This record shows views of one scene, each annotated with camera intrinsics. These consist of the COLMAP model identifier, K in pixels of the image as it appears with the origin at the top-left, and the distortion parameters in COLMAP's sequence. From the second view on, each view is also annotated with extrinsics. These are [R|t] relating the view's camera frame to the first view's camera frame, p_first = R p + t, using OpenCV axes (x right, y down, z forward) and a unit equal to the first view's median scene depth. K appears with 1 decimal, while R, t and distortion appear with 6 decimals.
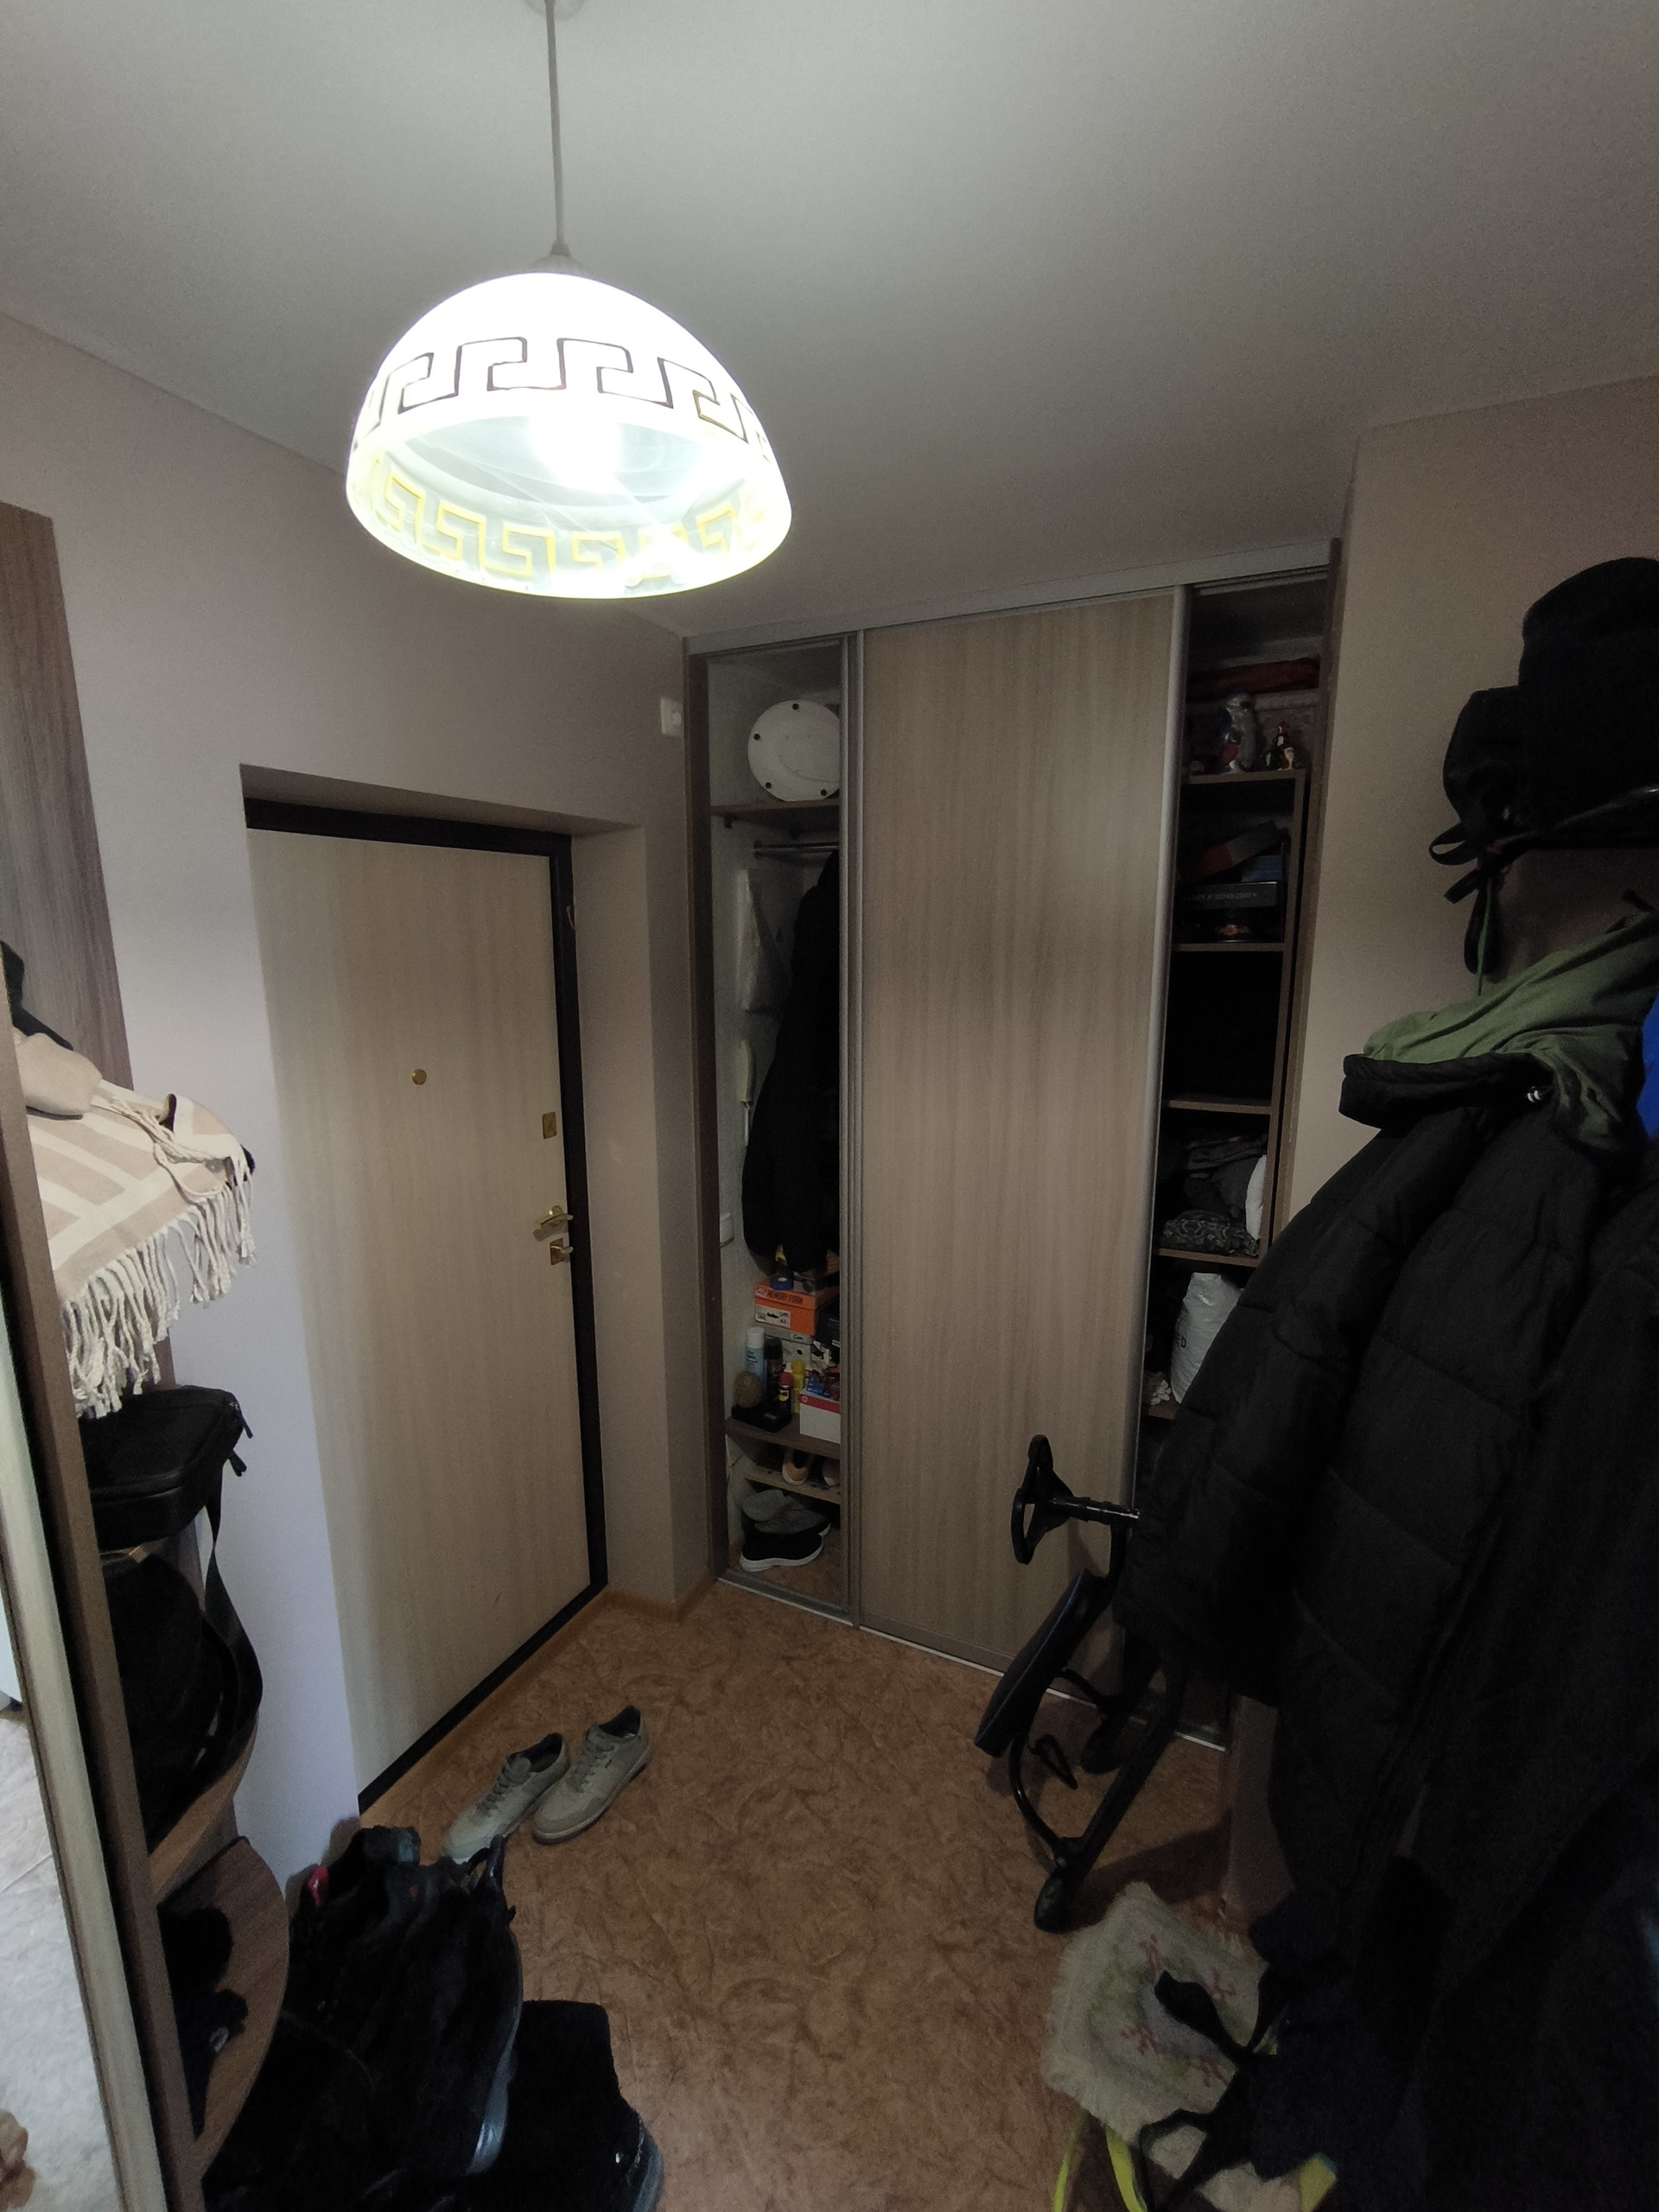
lens RADIAL K [[947.0, 0, 832.4], [0, 947.0, 1114.4], [0, 0, 1]] dist [-0.001884, 0.003755]
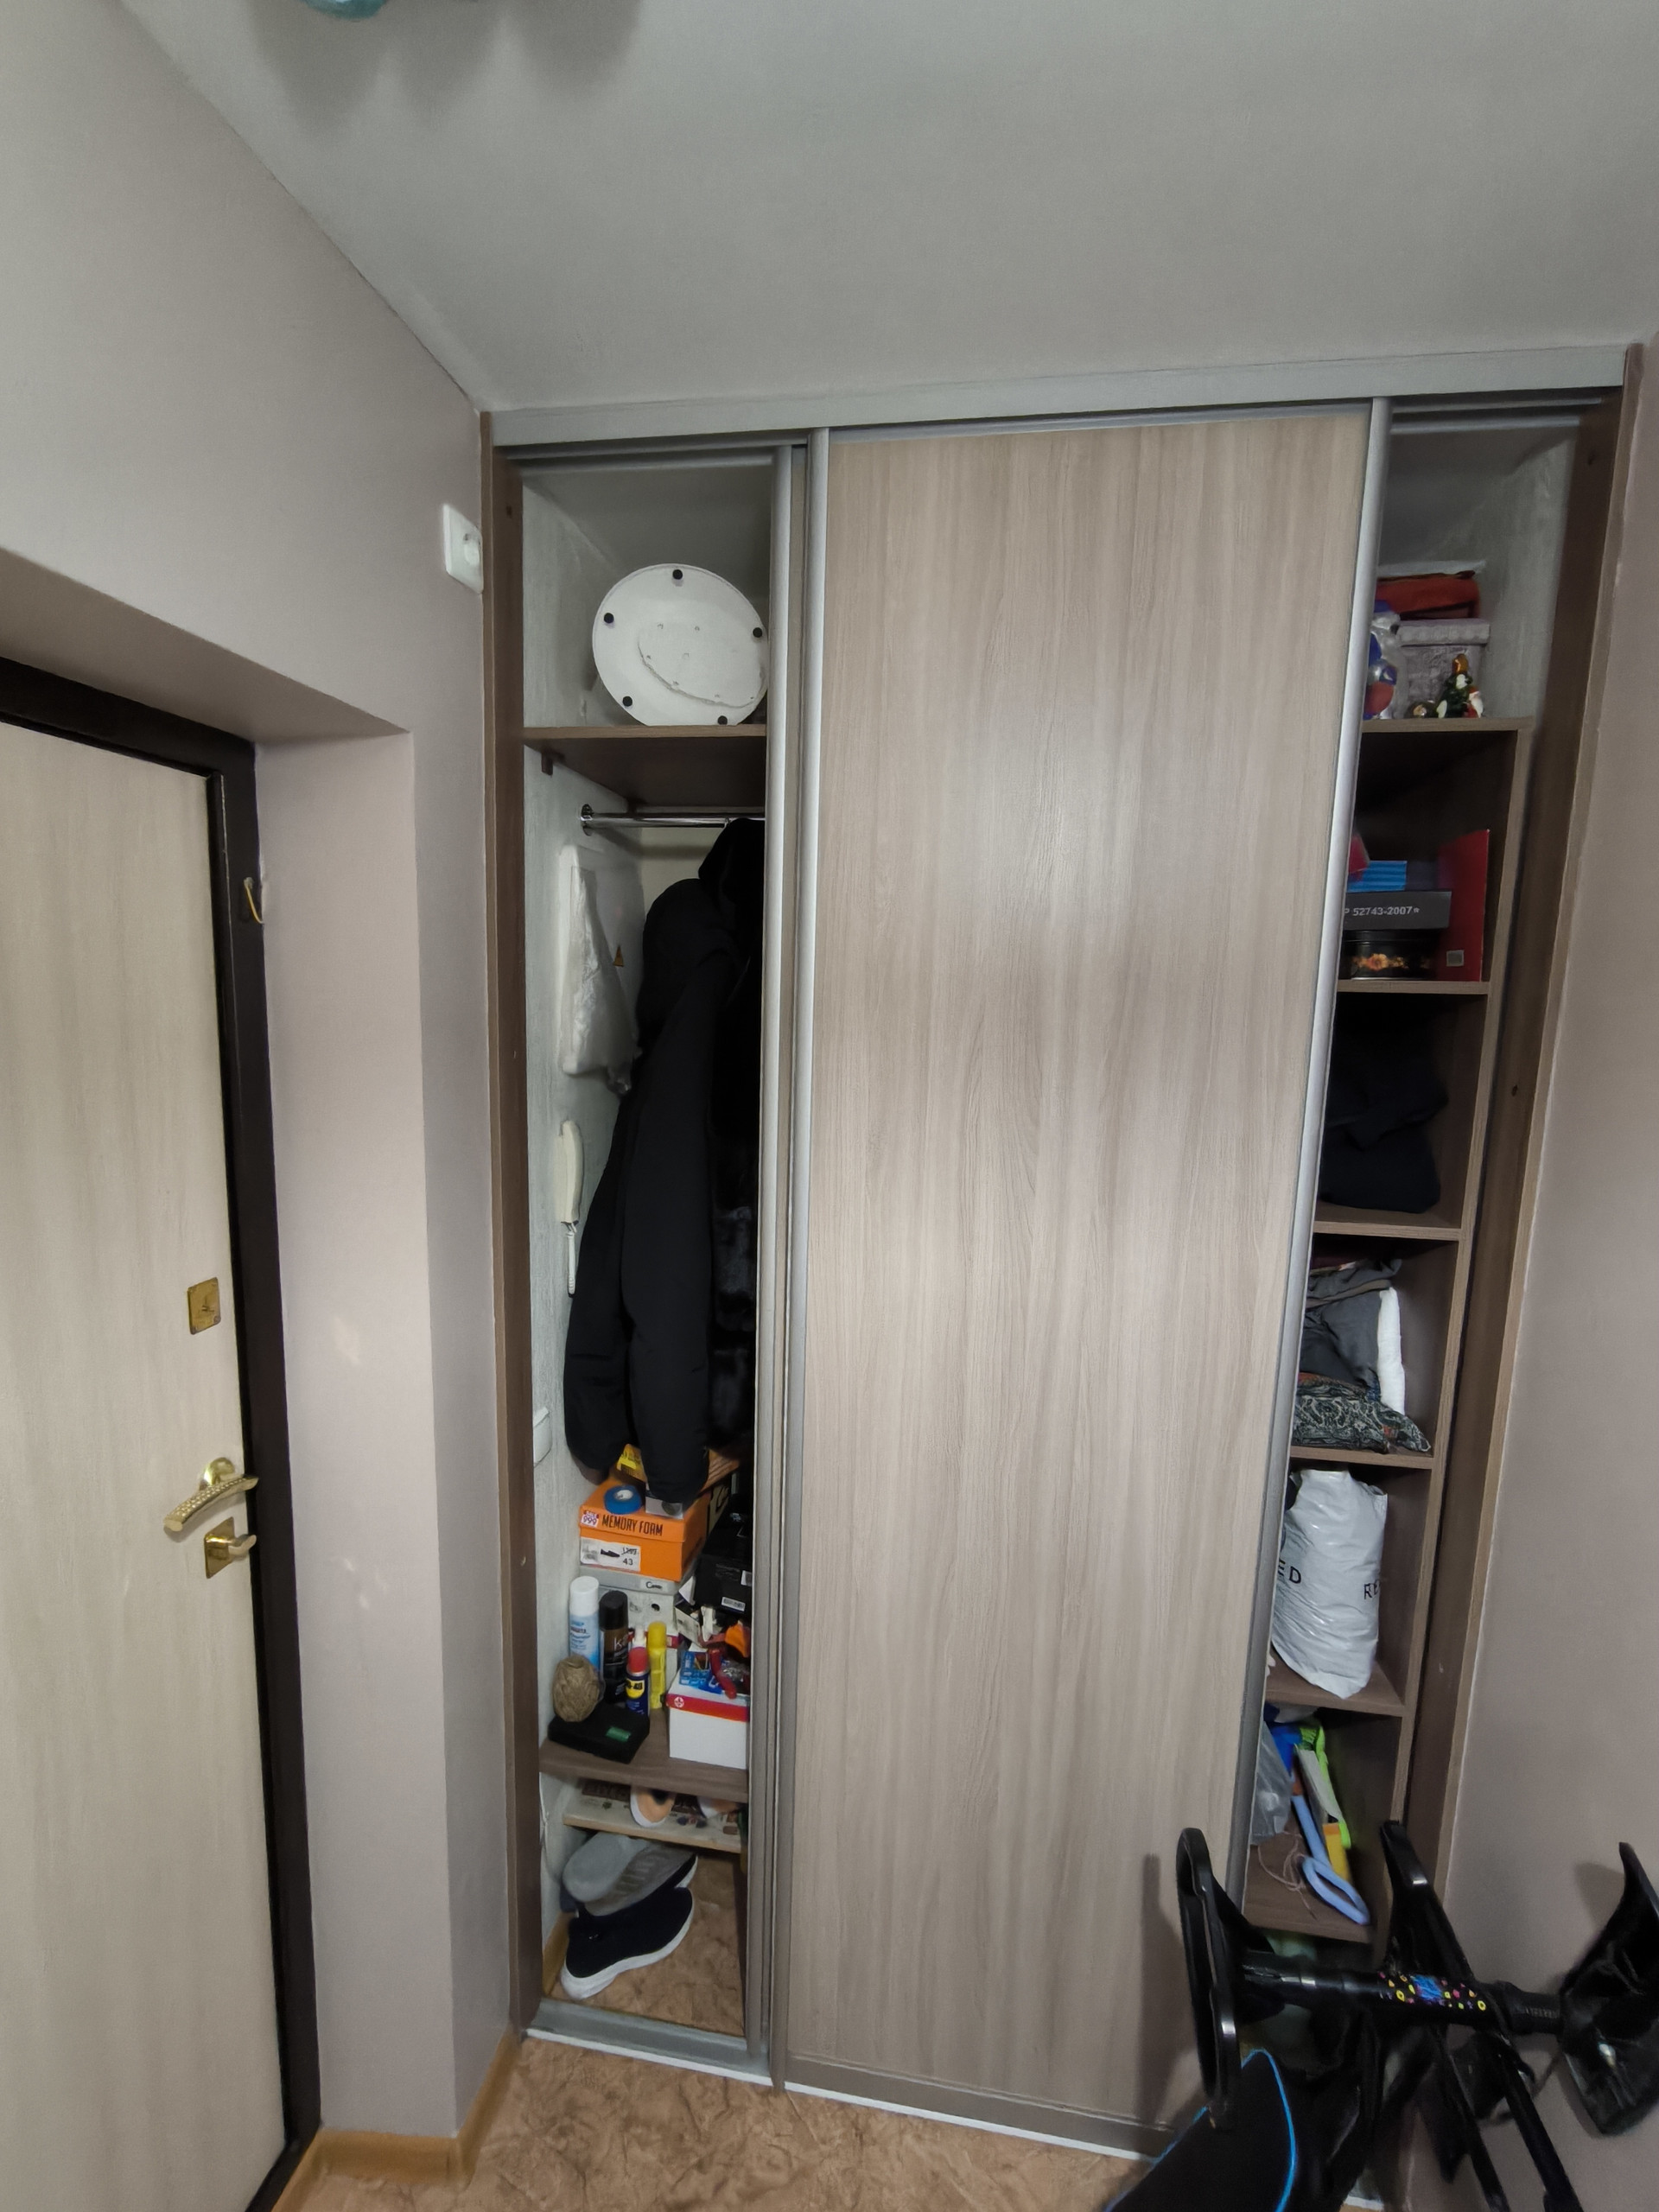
lens RADIAL K [[947.0, 0, 832.4], [0, 947.0, 1114.4], [0, 0, 1]] dist [-0.001884, 0.003755]
pose [[0.957911, -0.011177, 0.286848, -0.109251], [0.025546, 0.998596, -0.046398, -0.051692], [-0.285927, 0.051773, 0.956852, 0.373324]]
